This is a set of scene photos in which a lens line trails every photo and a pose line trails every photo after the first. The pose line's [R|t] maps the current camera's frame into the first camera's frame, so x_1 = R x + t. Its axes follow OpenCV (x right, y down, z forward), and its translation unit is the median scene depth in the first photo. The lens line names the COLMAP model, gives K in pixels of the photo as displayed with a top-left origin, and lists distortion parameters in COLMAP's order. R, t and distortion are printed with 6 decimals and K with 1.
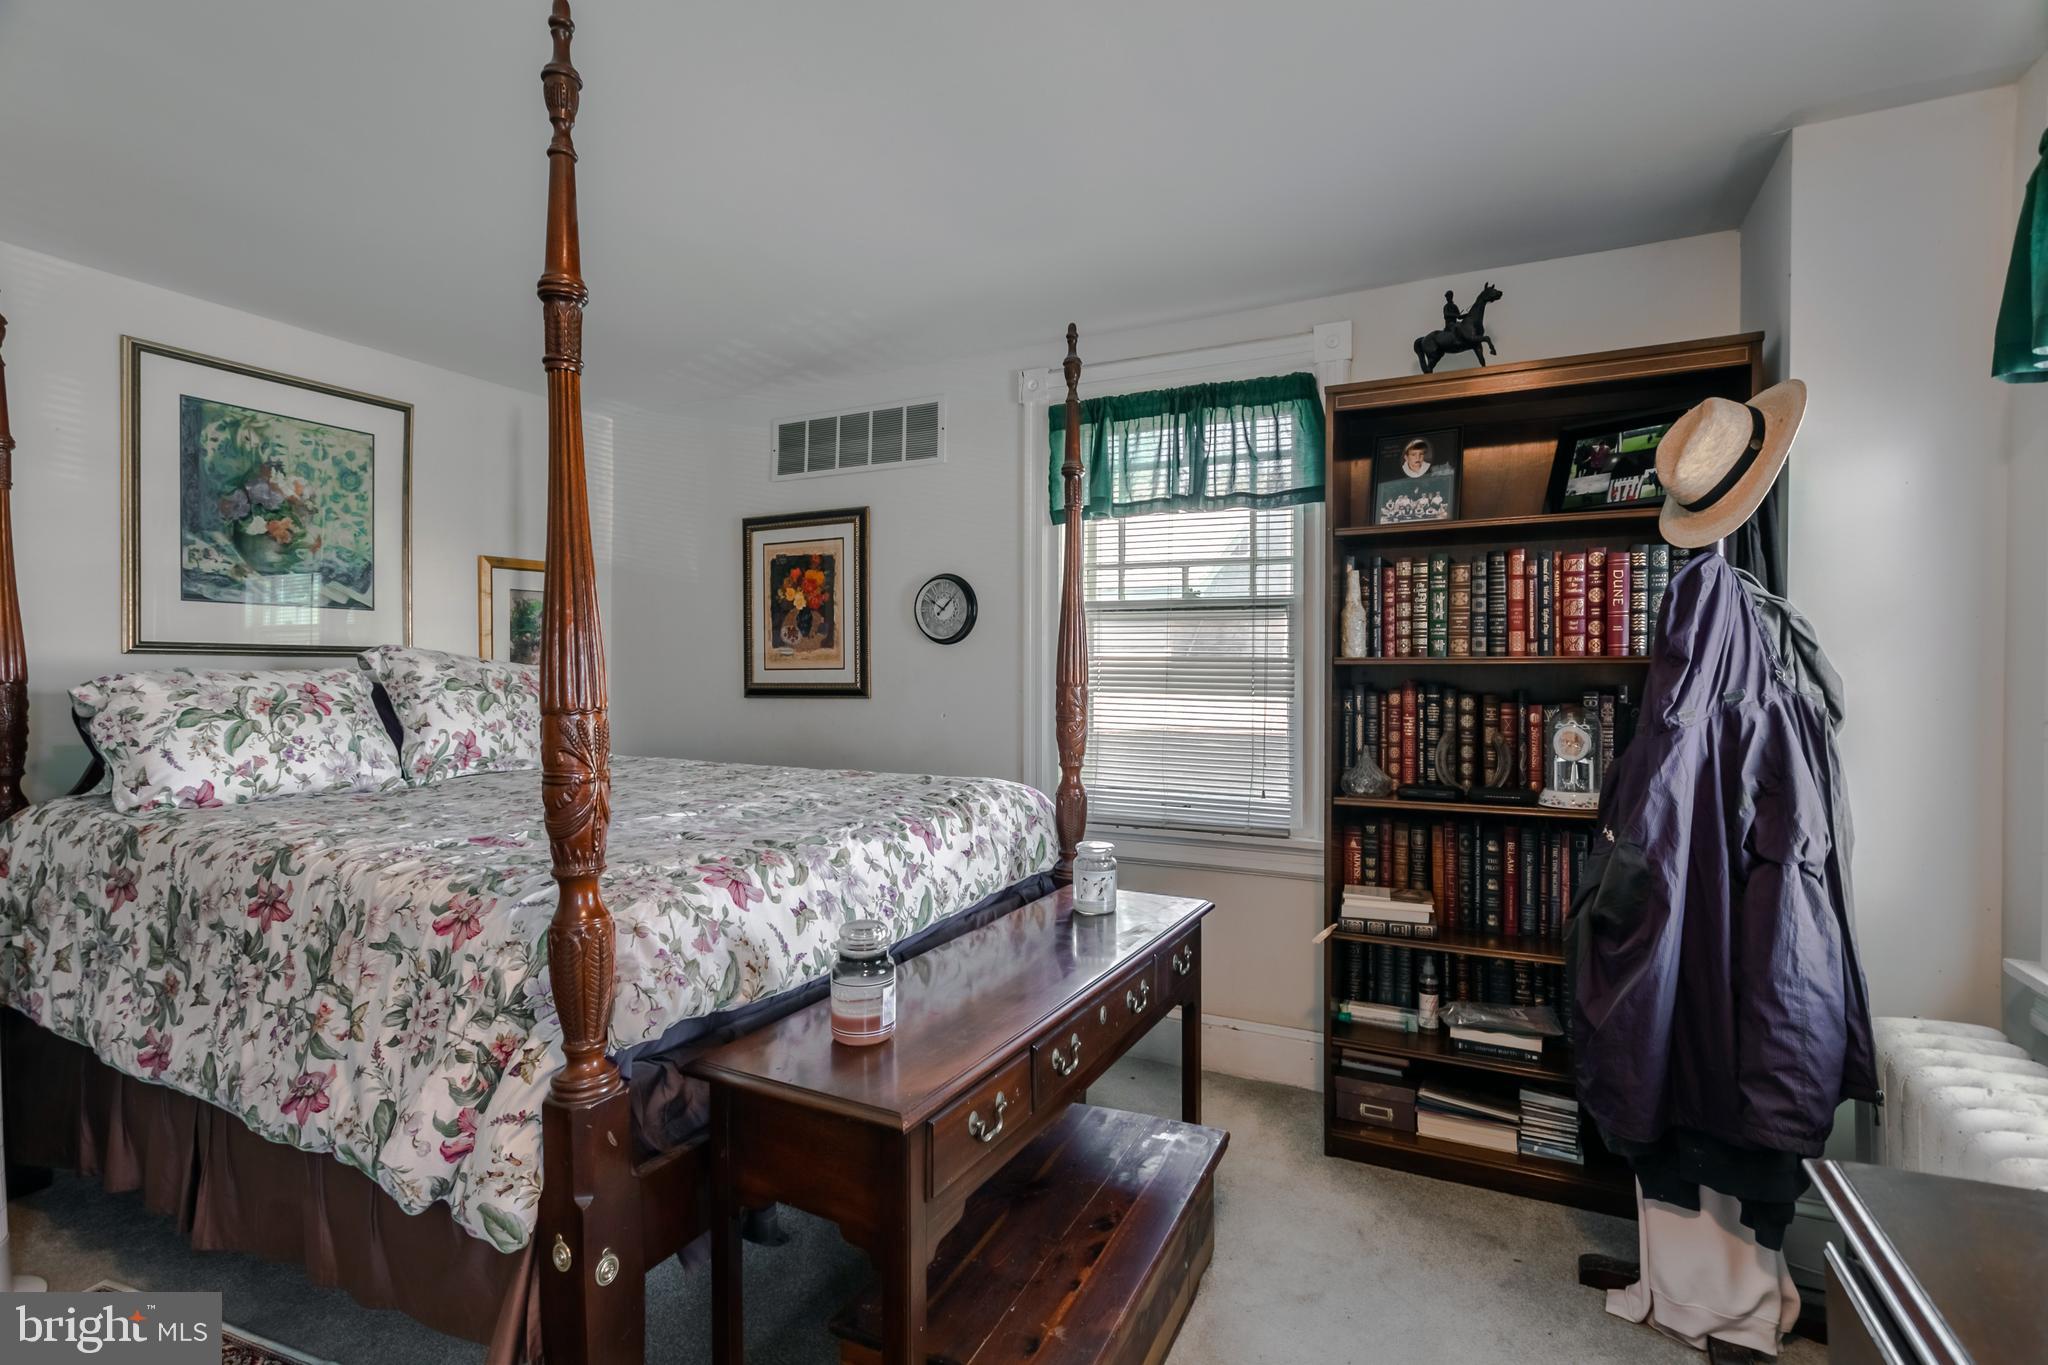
lens RADIAL K [[998.2, 0, 1021.4], [0, 998.2, 680.9], [0, 0, 1]] dist [-0.000061, 0.001215]
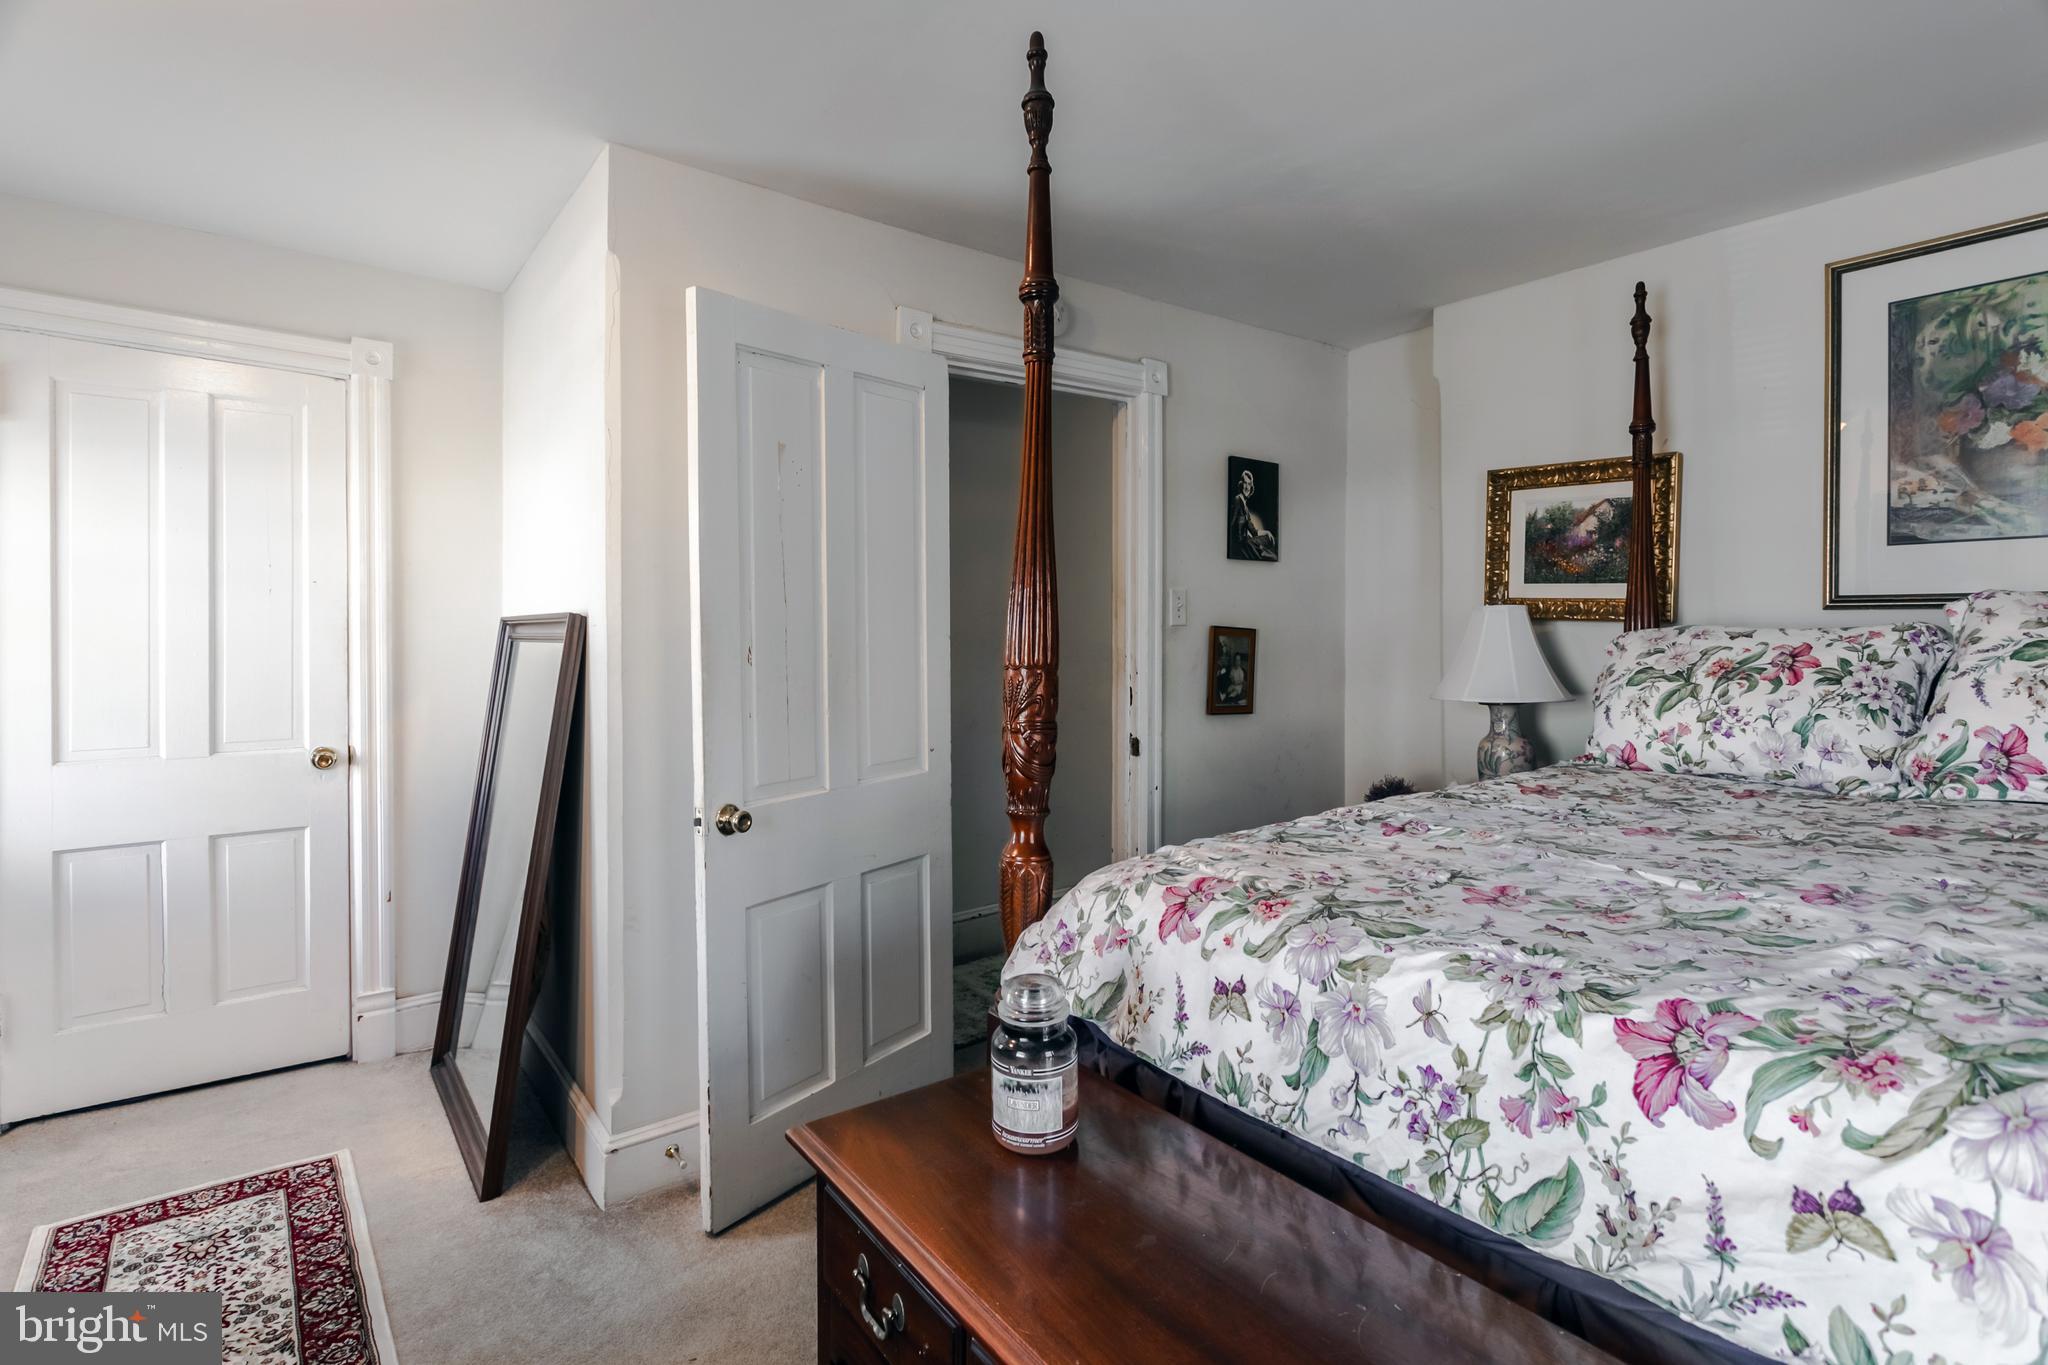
lens RADIAL K [[998.2, 0, 973.1], [0, 998.2, 630.4], [0, 0, 1]] dist [-0.000061, 0.001215]
pose [[-0.468616, 0.002387, -0.883399, 0.274610], [-0.006526, 0.999960, 0.006164, -0.008498], [0.883378, 0.008654, -0.468581, 0.709941]]
